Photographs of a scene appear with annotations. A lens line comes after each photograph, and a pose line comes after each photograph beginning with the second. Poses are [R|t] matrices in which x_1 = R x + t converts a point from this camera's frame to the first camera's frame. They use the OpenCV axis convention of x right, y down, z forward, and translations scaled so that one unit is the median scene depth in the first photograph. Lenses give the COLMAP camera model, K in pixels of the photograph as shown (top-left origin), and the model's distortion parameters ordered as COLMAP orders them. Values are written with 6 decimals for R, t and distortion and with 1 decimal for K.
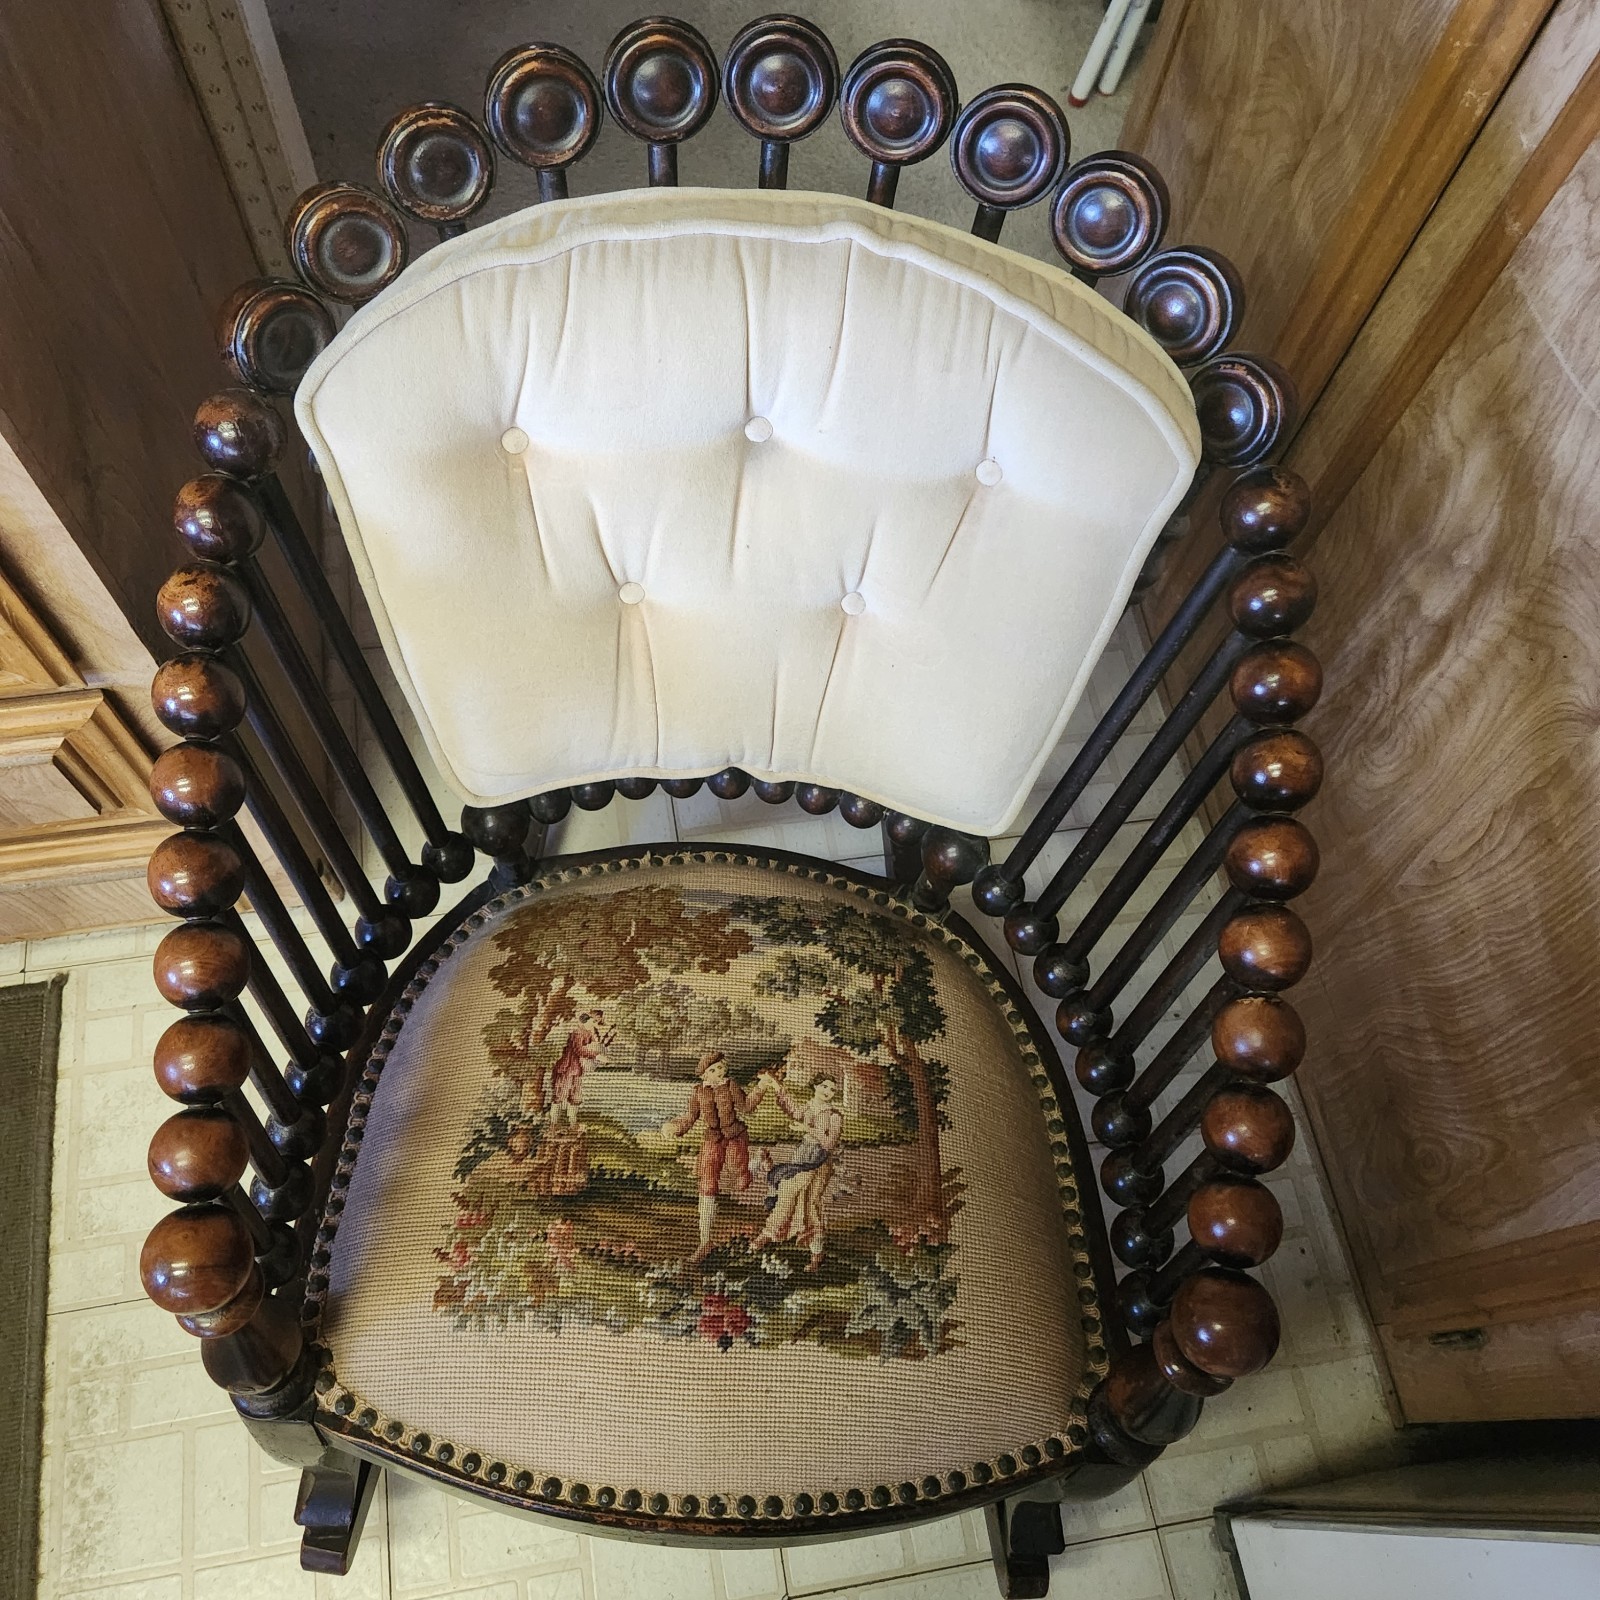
lens RADIAL K [[1399.2, 0, 766.7], [0, 1399.2, 771.3], [0, 0, 1]] dist [0.070685, -0.085501]
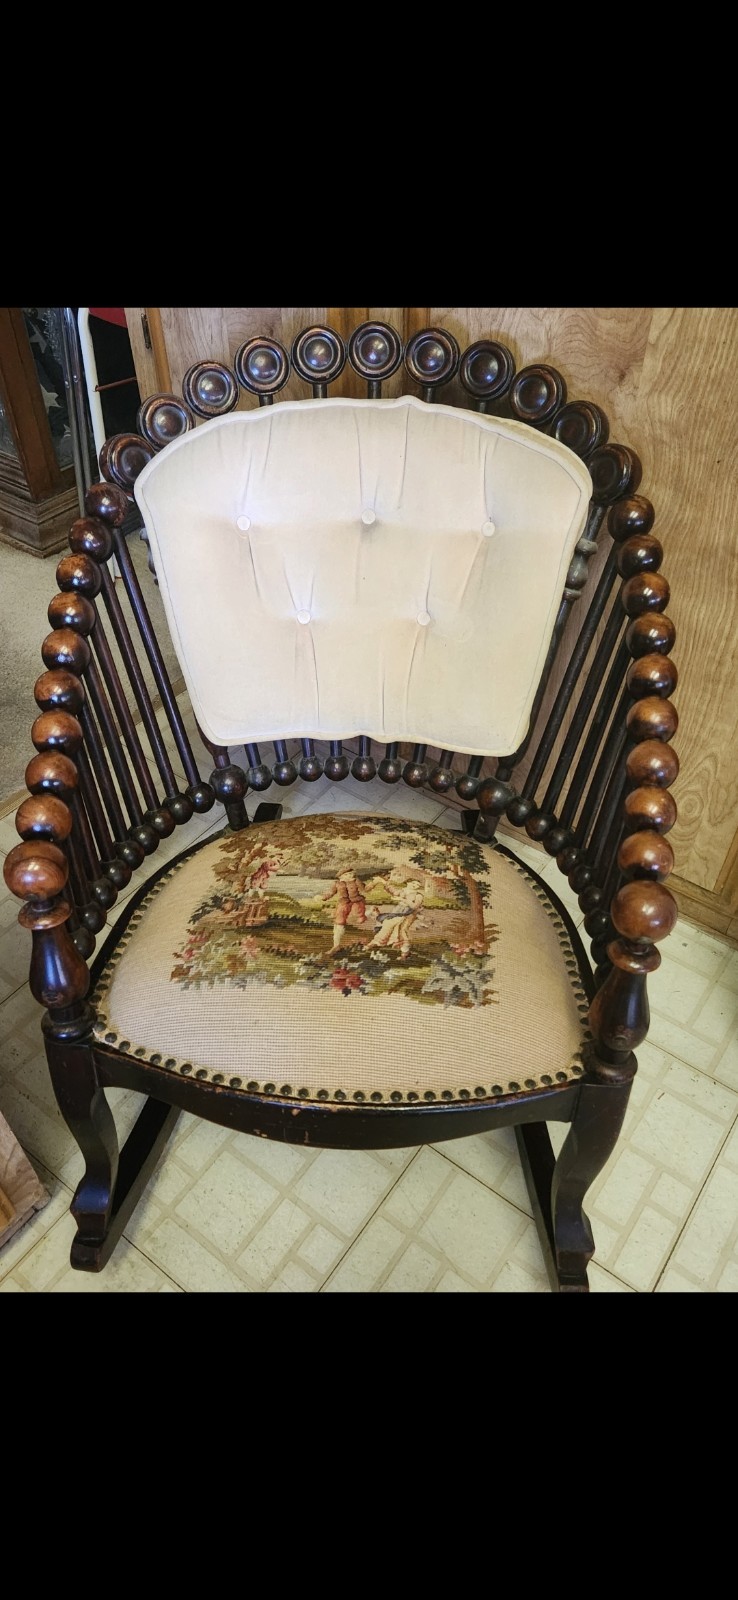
lens RADIAL K [[924.7, 0, 388.4], [0, 924.7, 796.8], [0, 0, 1]] dist [0.024555, -0.000111]
pose [[0.998306, -0.025453, -0.052325, 0.073156], [0.004686, 0.931499, -0.363714, 0.537592], [0.057998, 0.362853, 0.930040, -0.055720]]
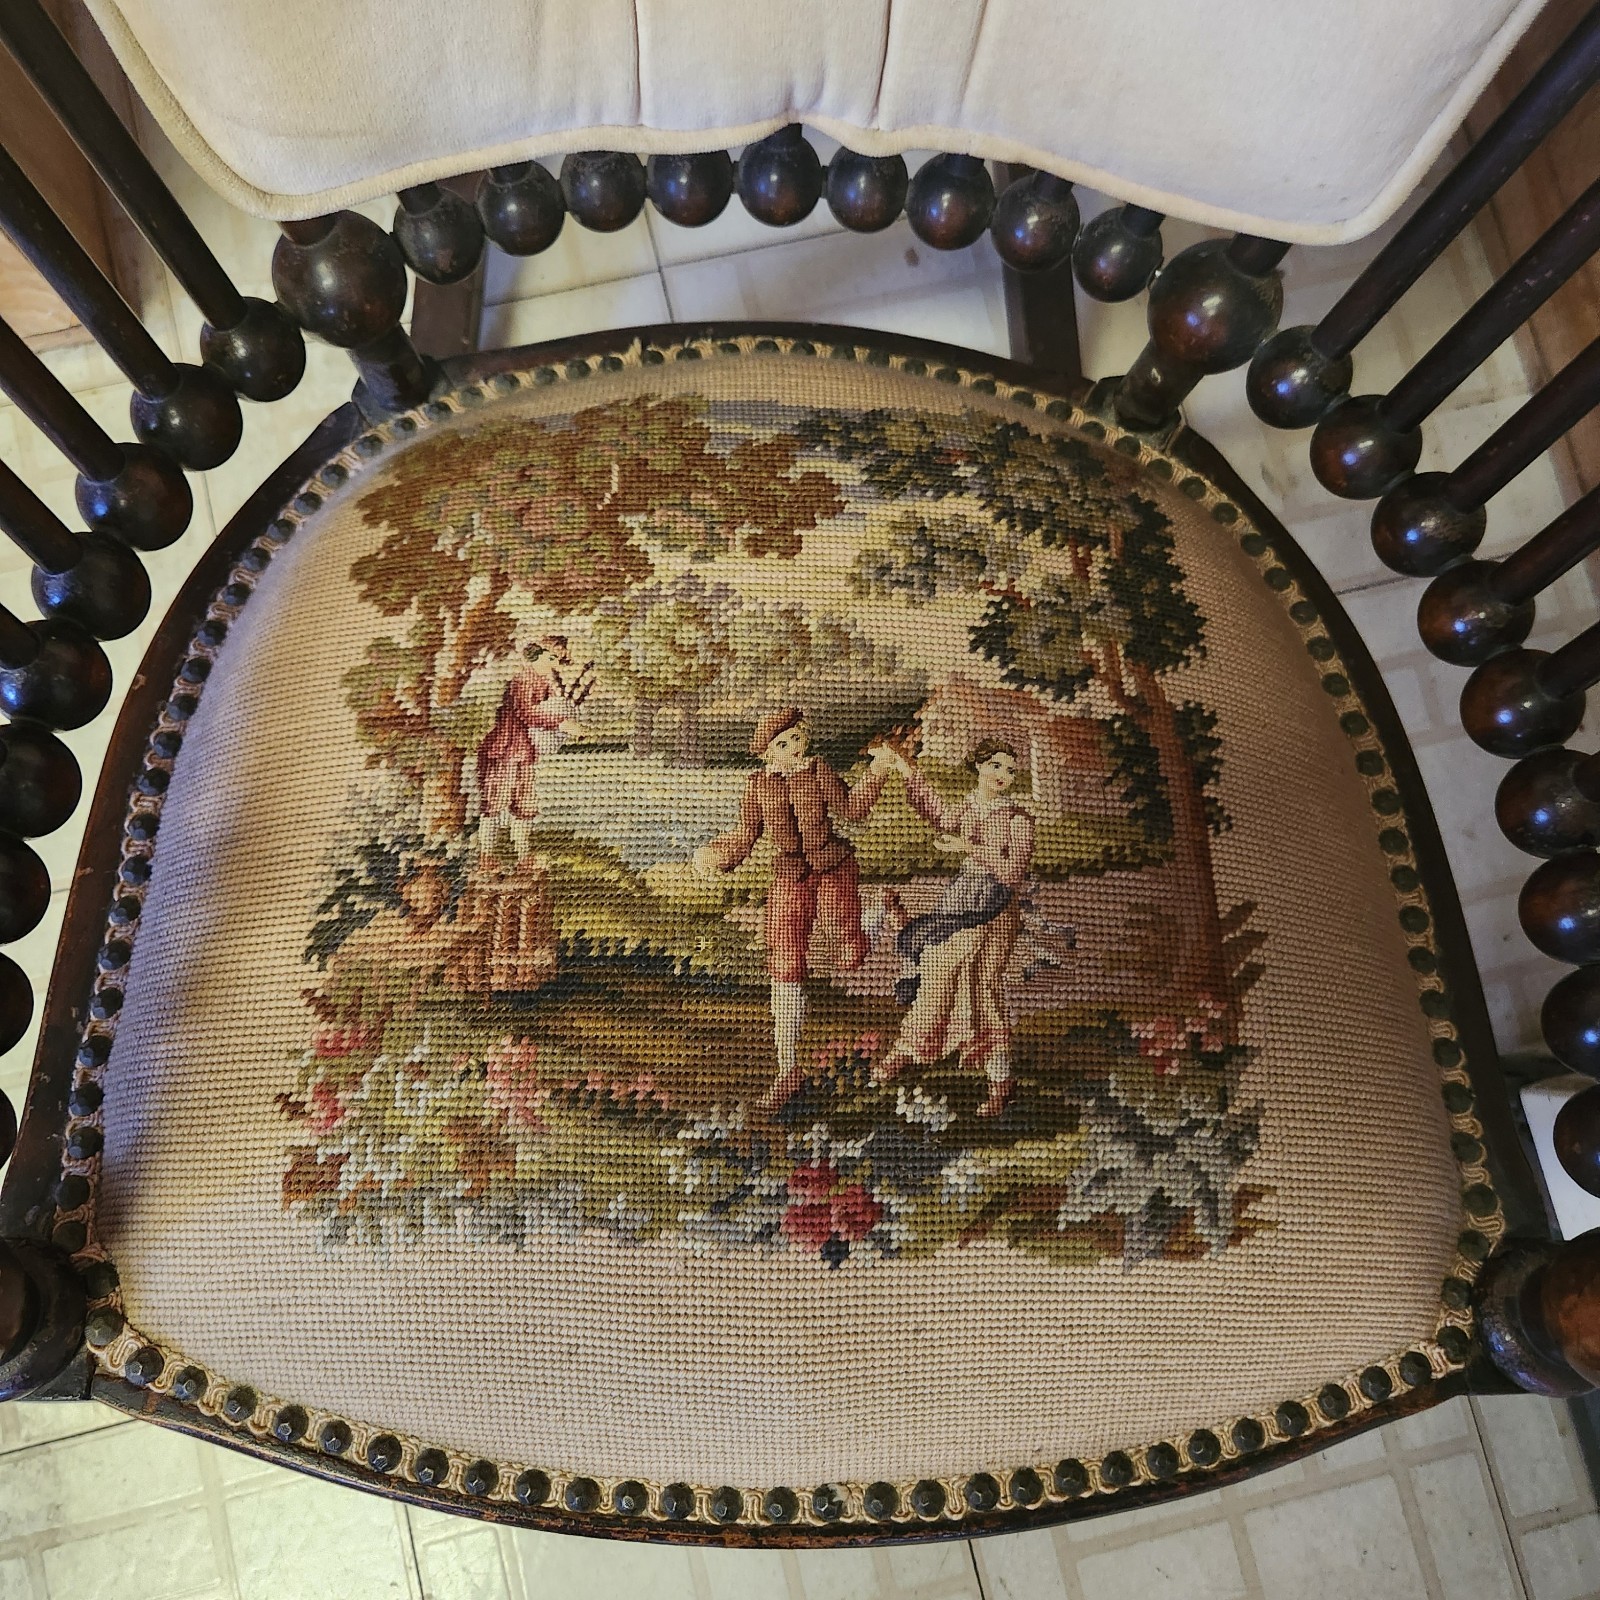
lens RADIAL K [[1399.2, 0, 766.7], [0, 1399.2, 771.3], [0, 0, 1]] dist [0.070685, -0.085501]
pose [[0.999317, -0.035024, -0.011798, -0.039402], [0.036950, 0.953295, 0.299772, 0.067219], [0.000747, -0.300003, 0.953938, 0.507838]]
